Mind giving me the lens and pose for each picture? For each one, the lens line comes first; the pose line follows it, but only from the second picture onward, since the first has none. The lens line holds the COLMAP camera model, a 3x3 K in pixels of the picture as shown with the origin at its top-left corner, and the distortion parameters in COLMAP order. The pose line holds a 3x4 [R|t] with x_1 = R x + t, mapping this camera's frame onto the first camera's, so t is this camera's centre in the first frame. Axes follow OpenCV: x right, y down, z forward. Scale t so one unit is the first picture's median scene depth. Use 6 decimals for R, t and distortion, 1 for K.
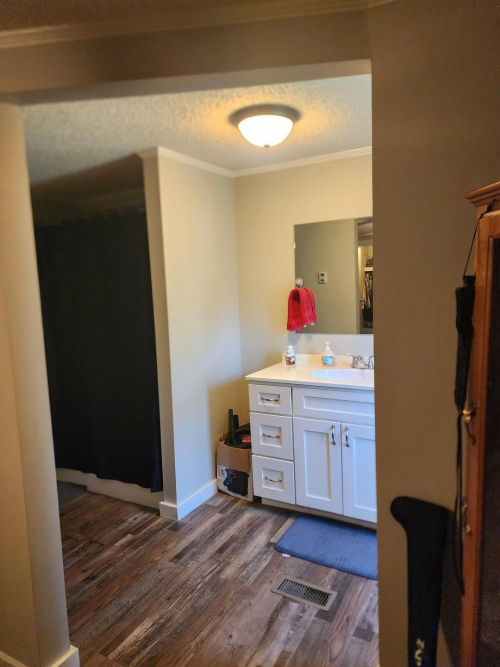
lens RADIAL K [[453.7, 0, 266.5], [0, 453.7, 345.3], [0, 0, 1]] dist [0.050196, -0.024531]
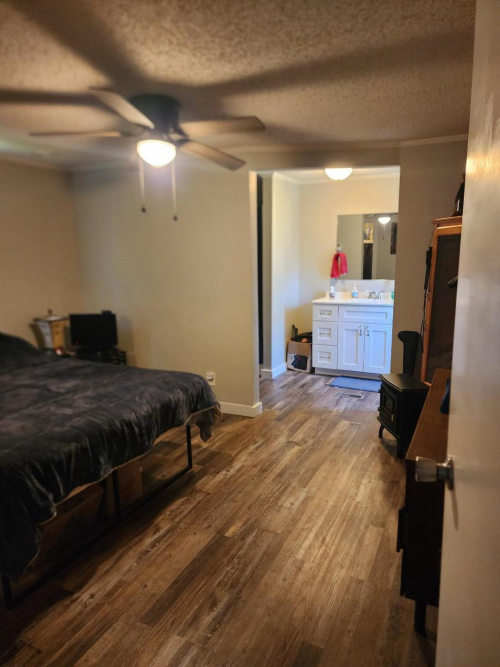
lens RADIAL K [[453.7, 0, 255.9], [0, 453.7, 351.3], [0, 0, 1]] dist [0.050196, -0.024531]
pose [[0.999197, 0.020572, 0.034372, -0.328920], [-0.023186, 0.996725, 0.077465, 0.133903], [-0.032666, -0.078200, 0.996402, -0.830417]]
